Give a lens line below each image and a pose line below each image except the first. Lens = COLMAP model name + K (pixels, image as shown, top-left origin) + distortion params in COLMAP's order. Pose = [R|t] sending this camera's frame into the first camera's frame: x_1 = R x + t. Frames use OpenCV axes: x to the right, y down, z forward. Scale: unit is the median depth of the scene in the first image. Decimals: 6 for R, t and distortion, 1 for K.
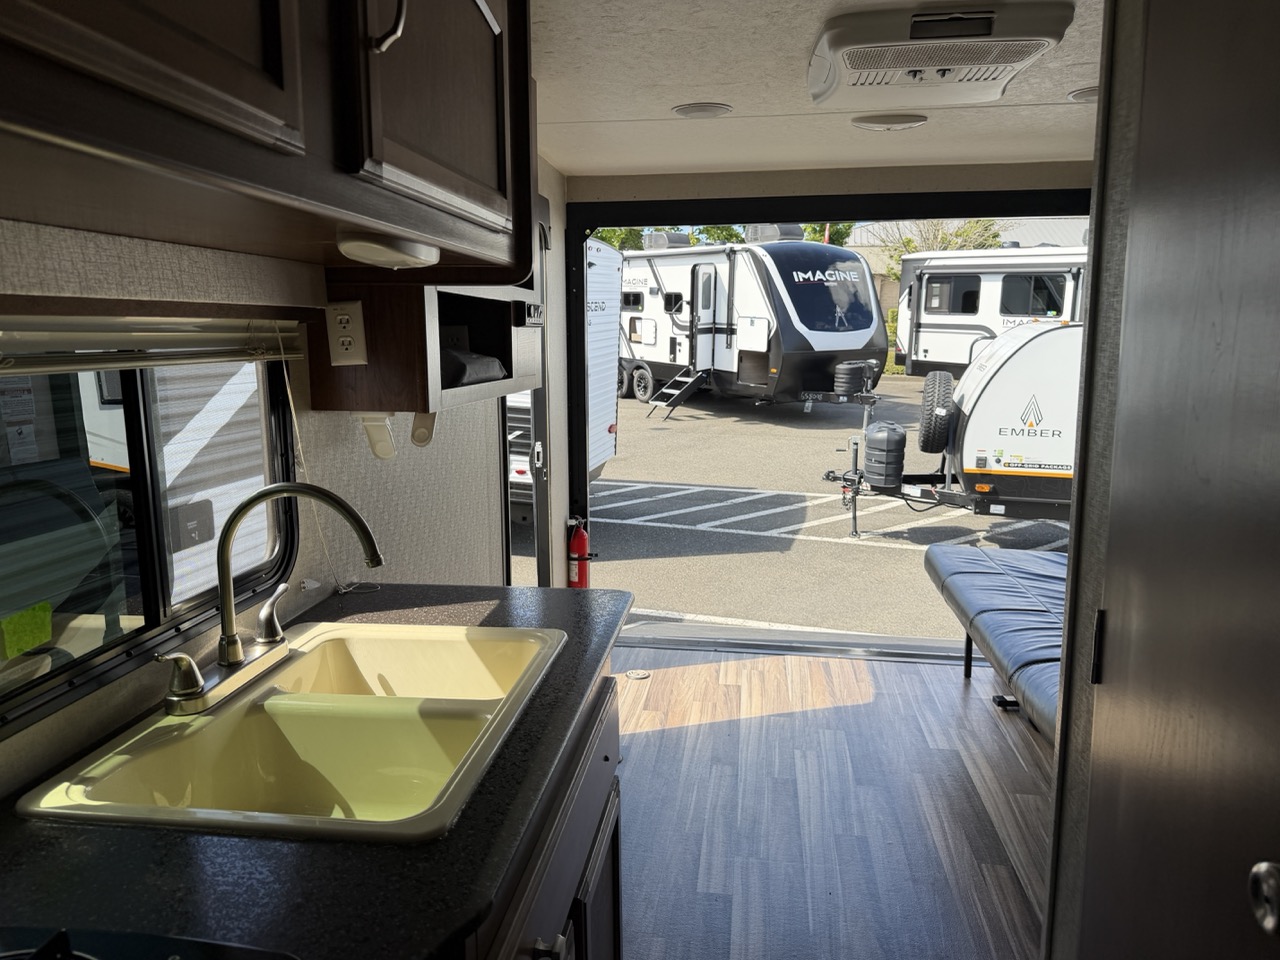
lens RADIAL K [[906.2, 0, 622.2], [0, 906.2, 478.6], [0, 0, 1]] dist [0.186091, -0.299643]
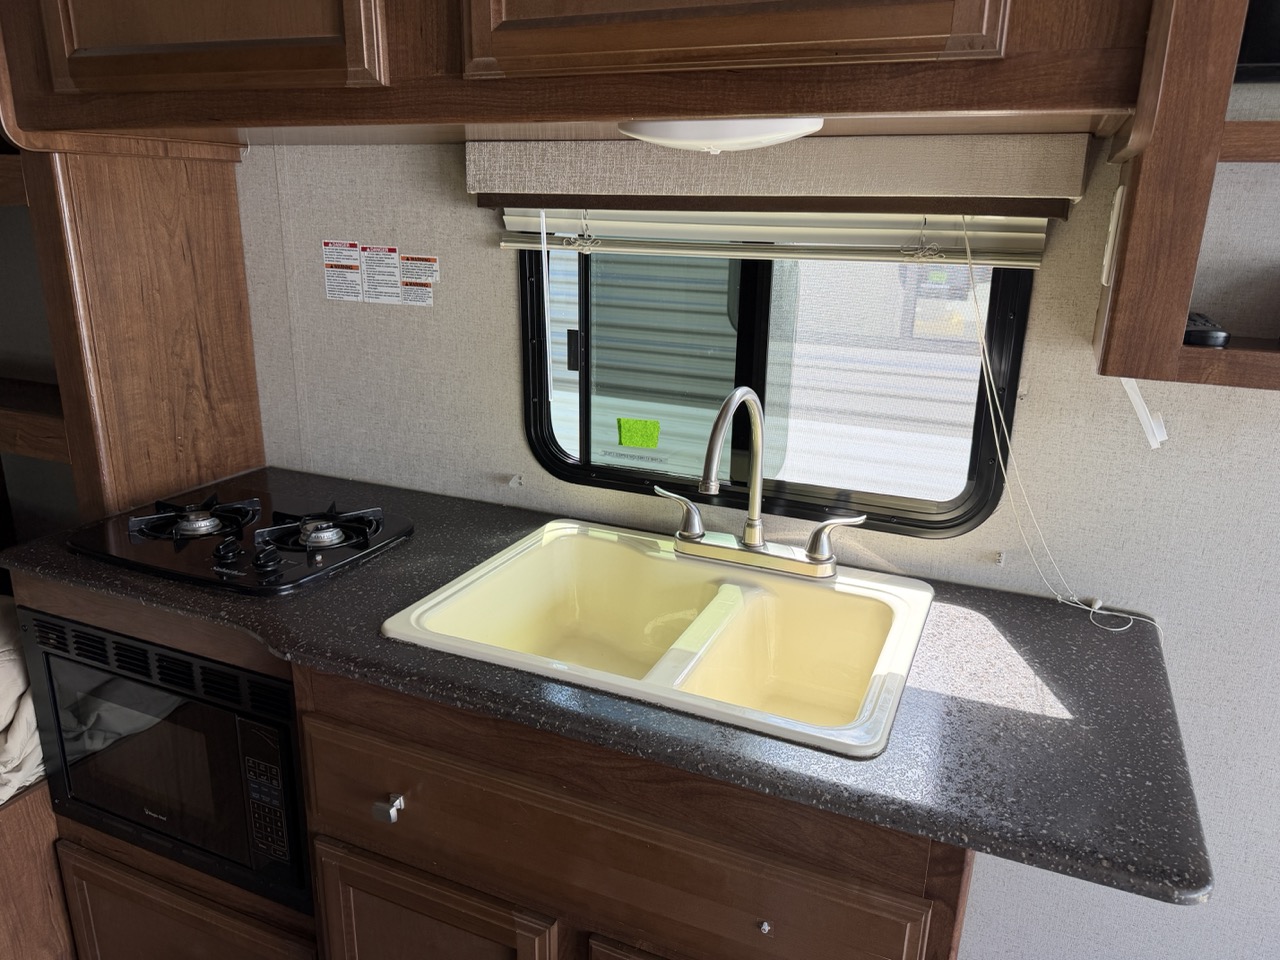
lens RADIAL K [[896.8, 0, 665.8], [0, 896.8, 479.0], [0, 0, 1]] dist [0.103198, -0.190186]
pose [[-0.252806, 0.283848, -0.924943, 0.094418], [-0.174364, 0.926978, 0.332129, -0.034470], [0.951675, 0.245241, -0.184853, 0.186684]]
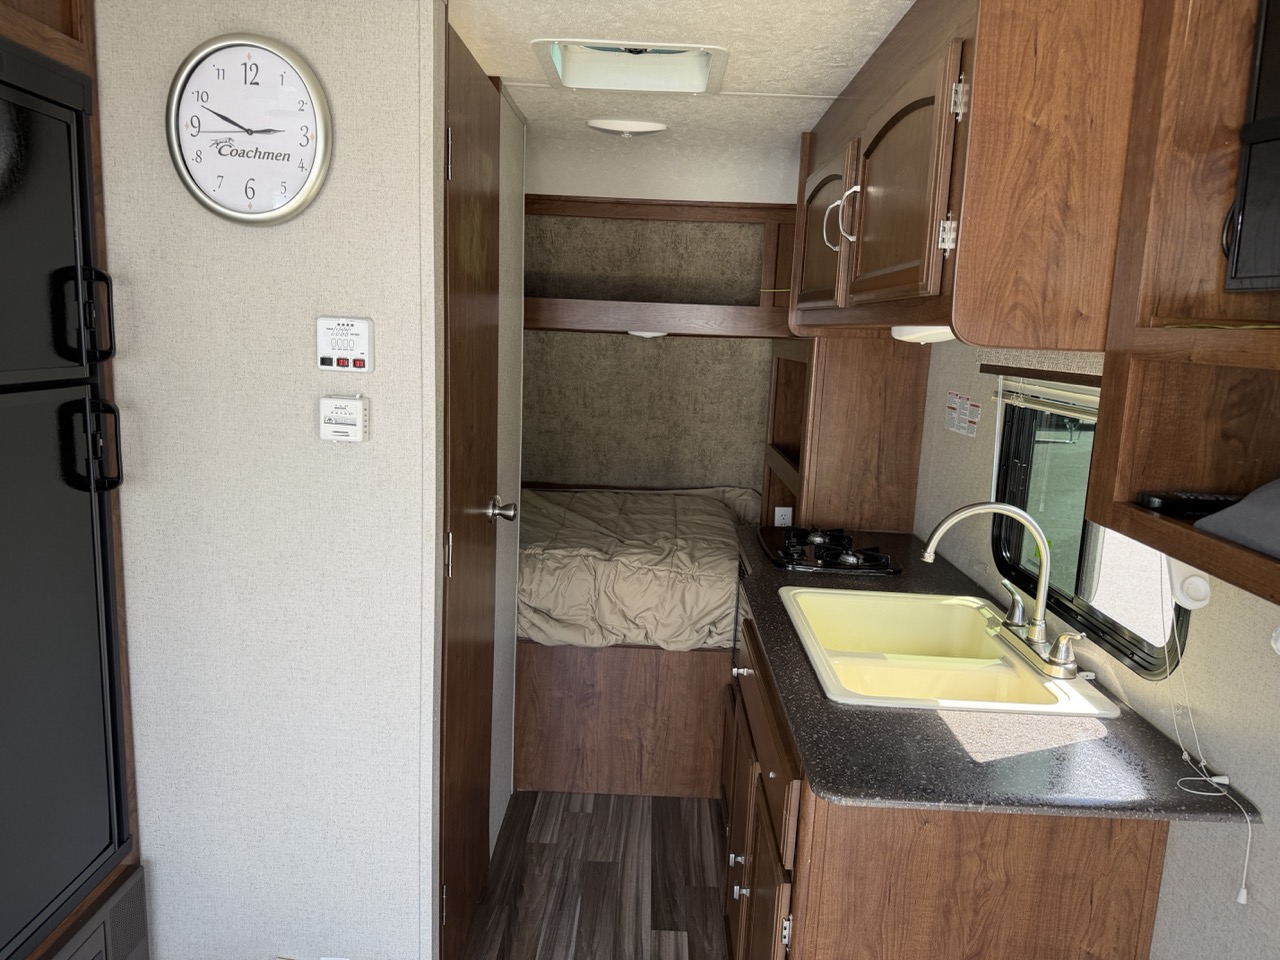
lens RADIAL K [[904.7, 0, 640.0], [0, 904.7, 480.0], [0, 0, 1]] dist [0.182044, -0.296746]
pose [[-0.990337, -0.011412, -0.138209, 0.056666], [-0.056092, 0.944411, 0.323947, -0.072180], [0.126829, 0.328569, -0.935926, 0.363121]]
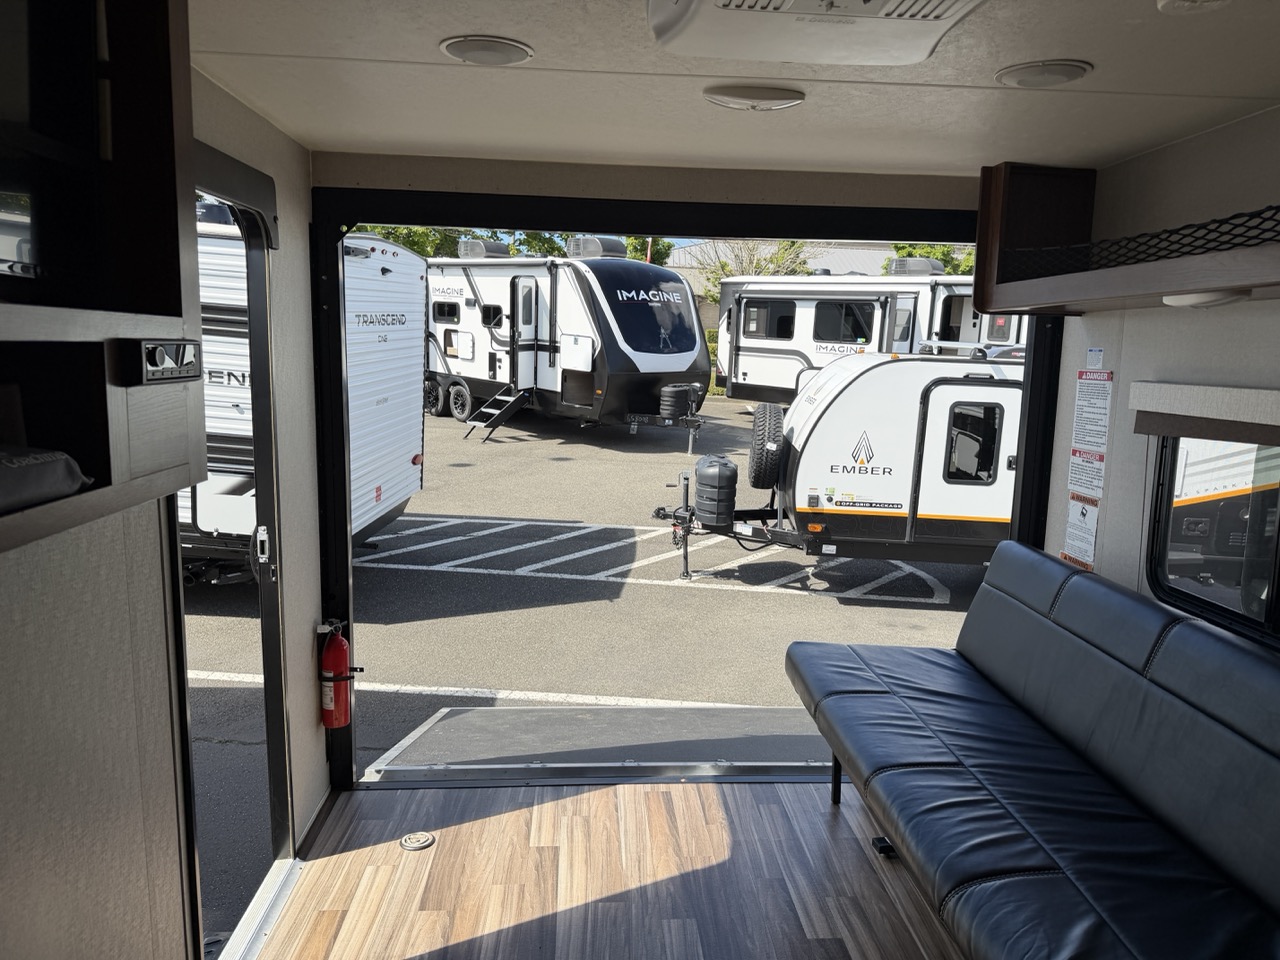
lens RADIAL K [[904.7, 0, 640.0], [0, 904.7, 480.0], [0, 0, 1]] dist [0.182044, -0.296746]
pose [[0.978091, -0.005751, 0.208101, 0.018894], [0.008037, 0.999916, -0.010142, -0.030311], [-0.208025, 0.011592, 0.978055, 0.119406]]
